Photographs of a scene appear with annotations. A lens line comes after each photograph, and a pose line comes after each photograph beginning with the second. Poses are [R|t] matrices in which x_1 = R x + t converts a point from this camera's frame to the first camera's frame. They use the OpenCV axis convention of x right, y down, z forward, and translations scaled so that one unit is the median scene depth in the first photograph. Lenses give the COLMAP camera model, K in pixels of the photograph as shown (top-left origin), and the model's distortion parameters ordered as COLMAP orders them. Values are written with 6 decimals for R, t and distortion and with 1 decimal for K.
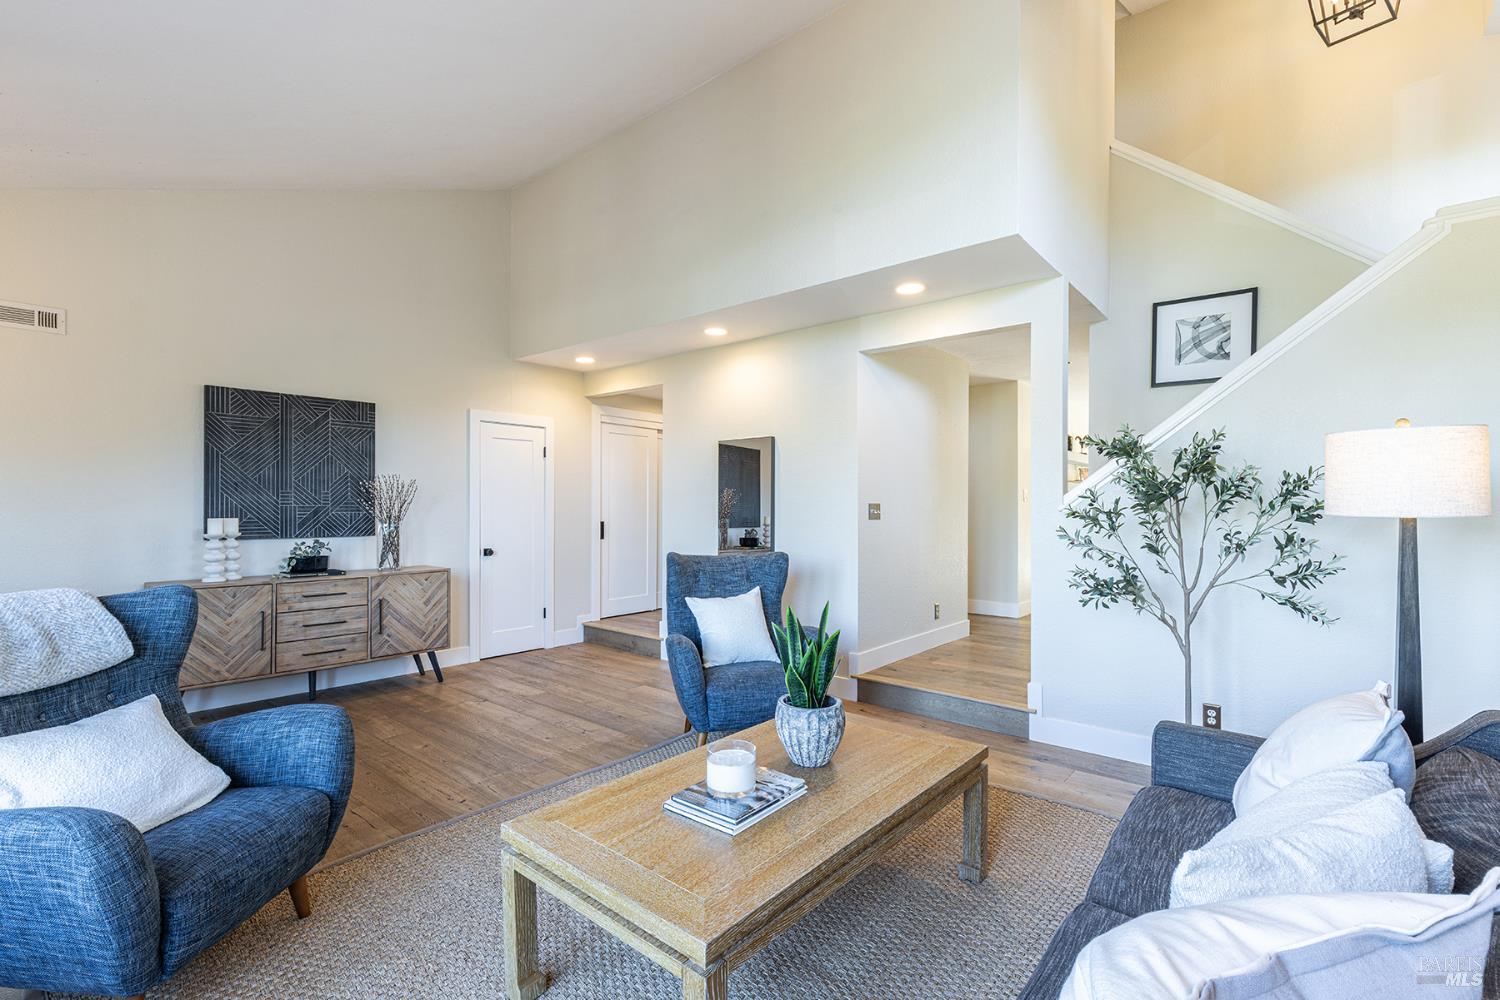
lens RADIAL K [[676.7, 0, 754.2], [0, 676.7, 505.0], [0, 0, 1]] dist [0.004428, 0.001229]
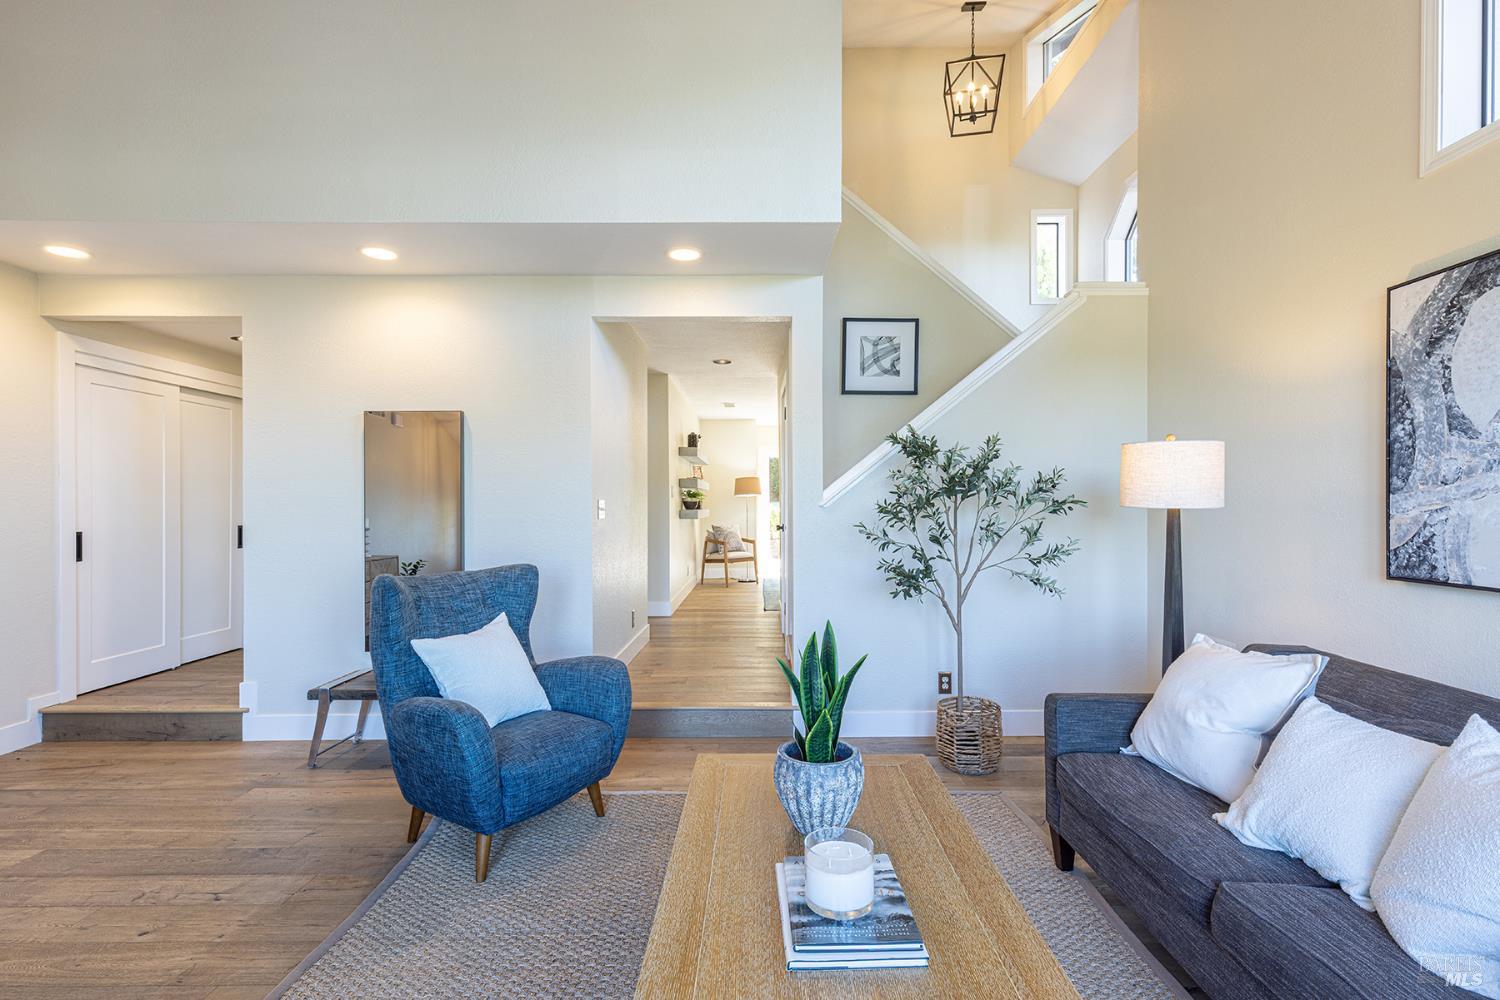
lens RADIAL K [[698.1, 0, 752.7], [0, 698.1, 505.1], [0, 0, 1]] dist [0.008122, -0.001204]
pose [[0.763492, -0.007545, 0.645773, -0.273663], [0.004443, 0.999969, 0.006430, -0.000474], [-0.645801, -0.002041, 0.763503, 0.237875]]
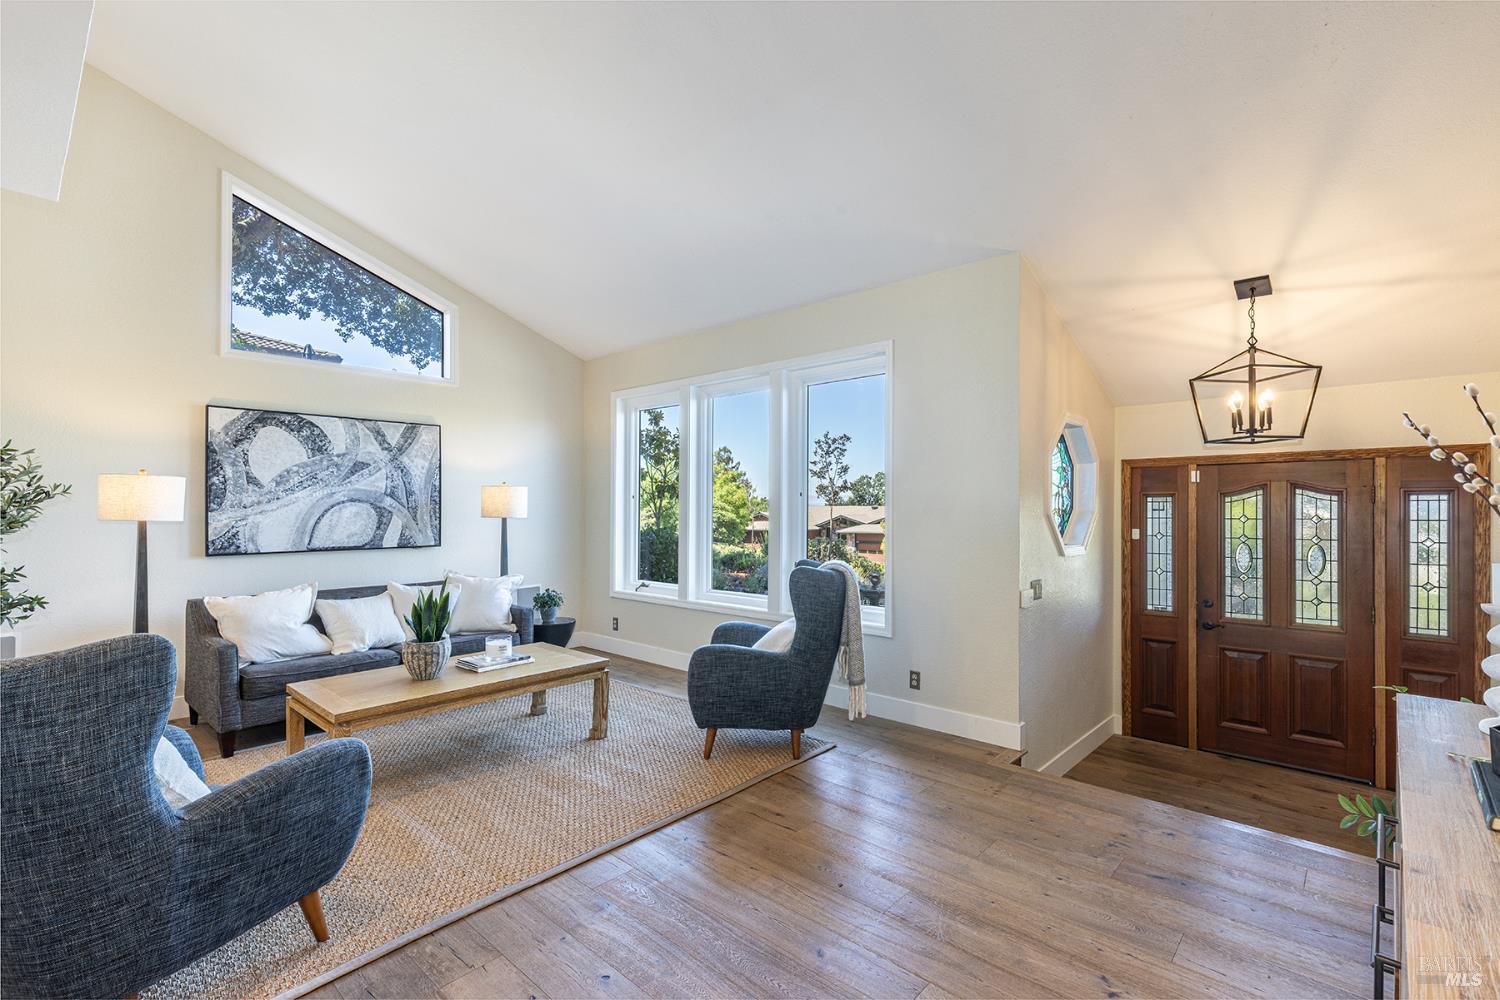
lens RADIAL K [[676.7, 0, 750.2], [0, 676.7, 507.0], [0, 0, 1]] dist [0.004428, 0.001229]
pose [[-0.998767, -0.000614, 0.049636, -0.414031], [-0.001158, 0.999940, -0.010930, -0.000747], [-0.049626, -0.010974, -0.998708, 1.388262]]
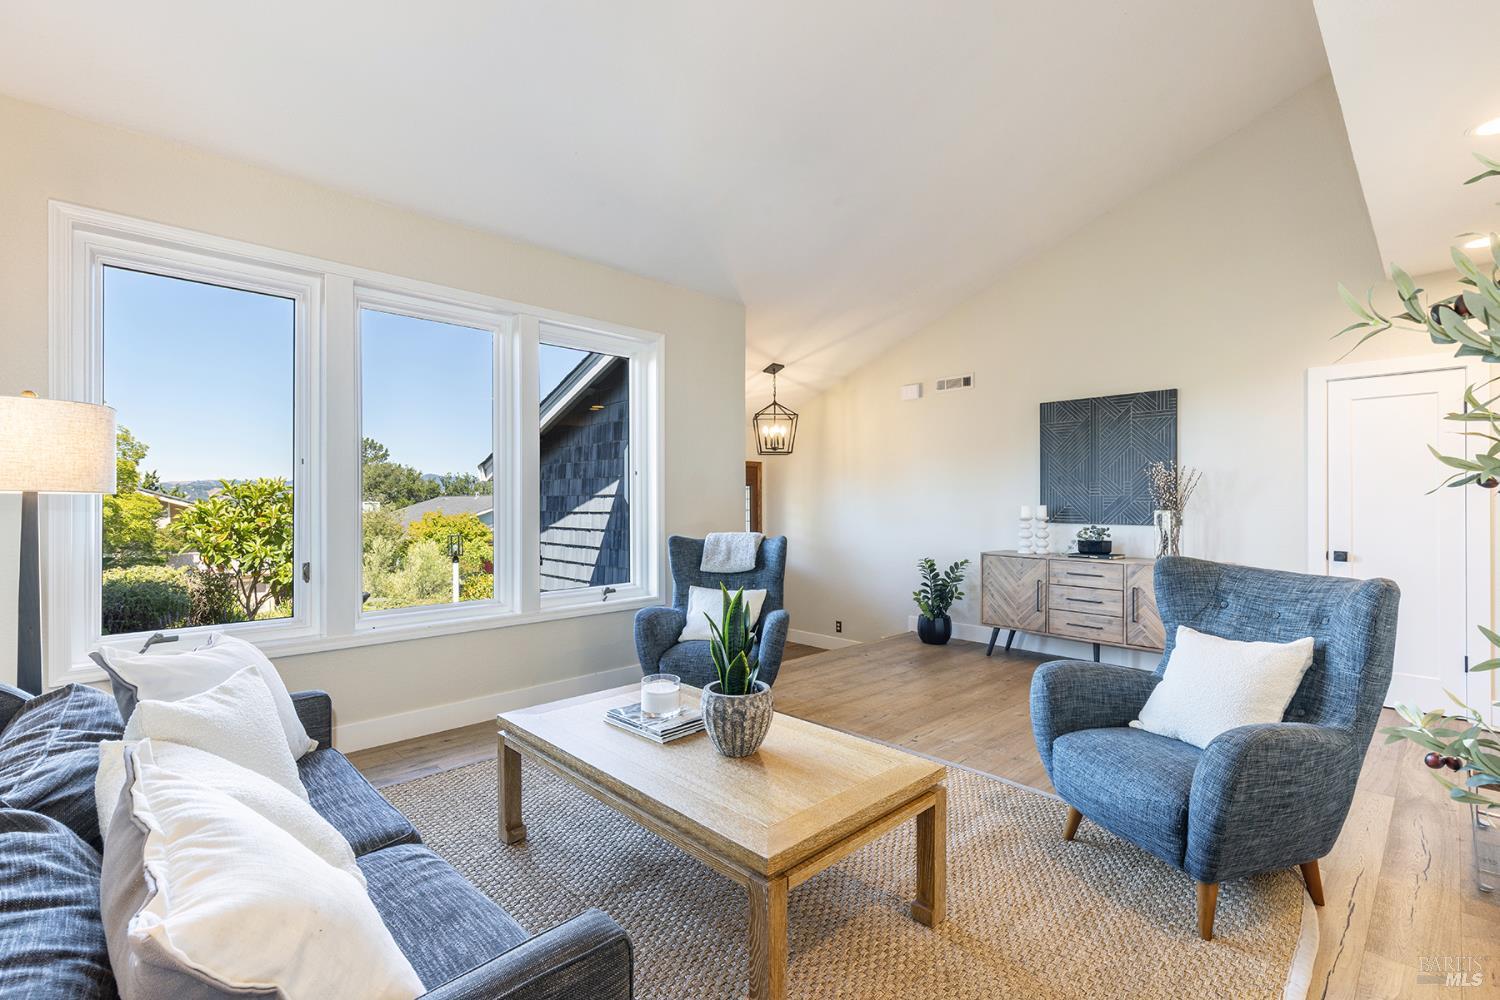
lens RADIAL K [[676.7, 0, 753.1], [0, 676.7, 497.5], [0, 0, 1]] dist [0.004428, 0.001229]
pose [[-0.096389, -0.007468, -0.995316, 0.568040], [0.002355, 0.999967, -0.007731, 0.013855], [0.995341, -0.003089, -0.096369, 0.606517]]
